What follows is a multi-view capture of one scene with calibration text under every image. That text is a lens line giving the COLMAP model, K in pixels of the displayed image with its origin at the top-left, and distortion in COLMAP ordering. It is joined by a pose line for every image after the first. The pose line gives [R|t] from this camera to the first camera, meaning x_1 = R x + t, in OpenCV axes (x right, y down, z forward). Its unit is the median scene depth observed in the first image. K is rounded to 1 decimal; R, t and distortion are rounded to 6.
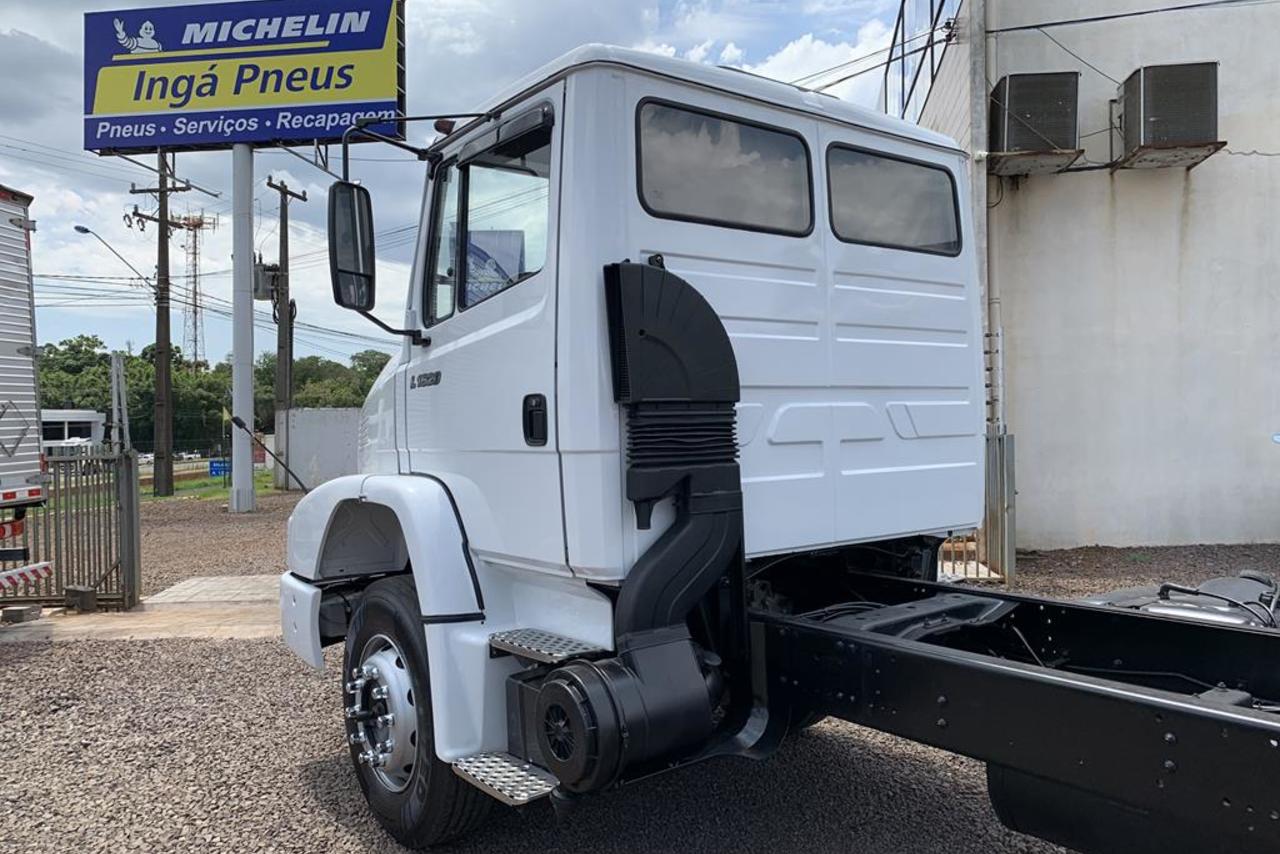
lens RADIAL K [[960.6, 0, 646.0], [0, 960.6, 426.1], [0, 0, 1]] dist [0.001034, -0.004023]
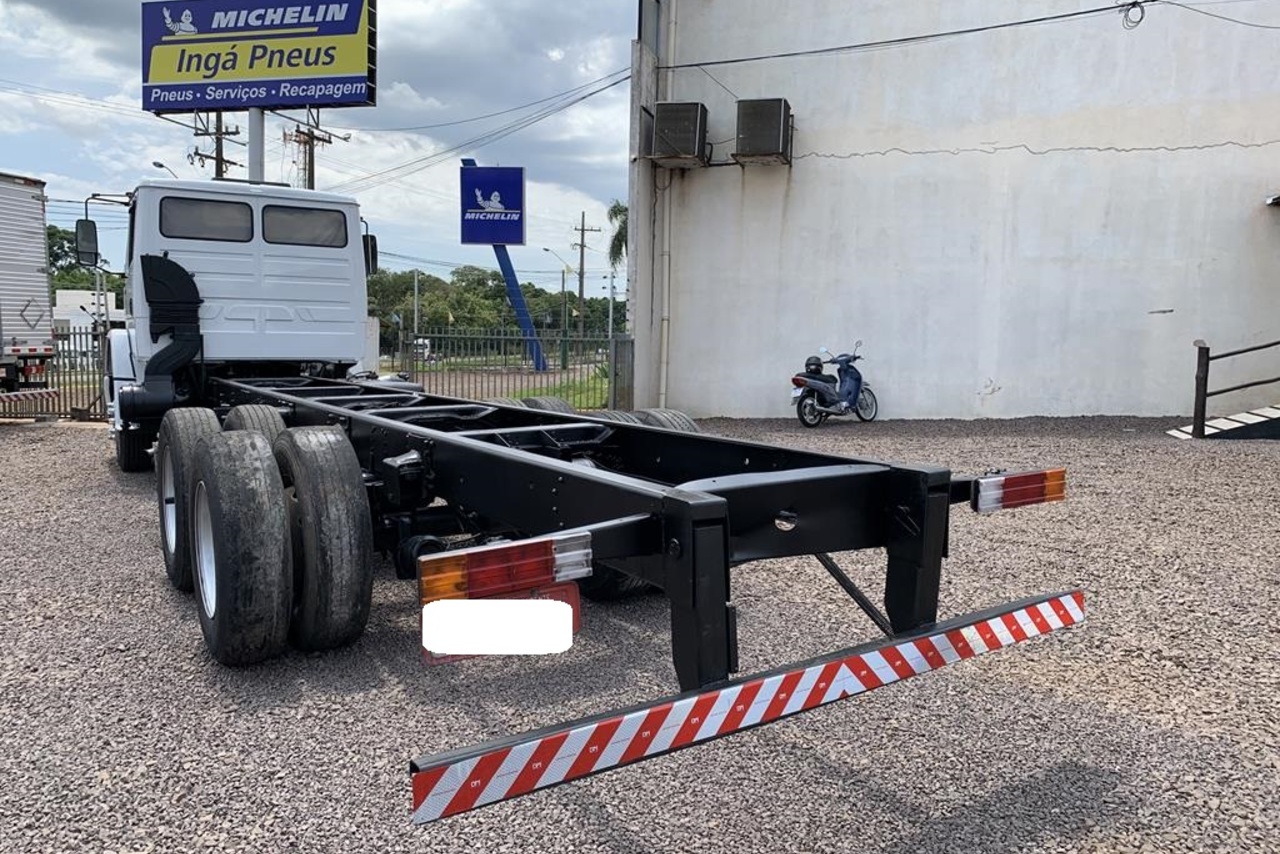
lens RADIAL K [[960.6, 0, 646.0], [0, 960.6, 426.1], [0, 0, 1]] dist [0.001034, -0.004023]
pose [[0.993118, 0.045855, -0.107771, 0.266914], [-0.037007, 0.995887, 0.082706, 0.008291], [0.111121, -0.078148, 0.990730, -0.264614]]
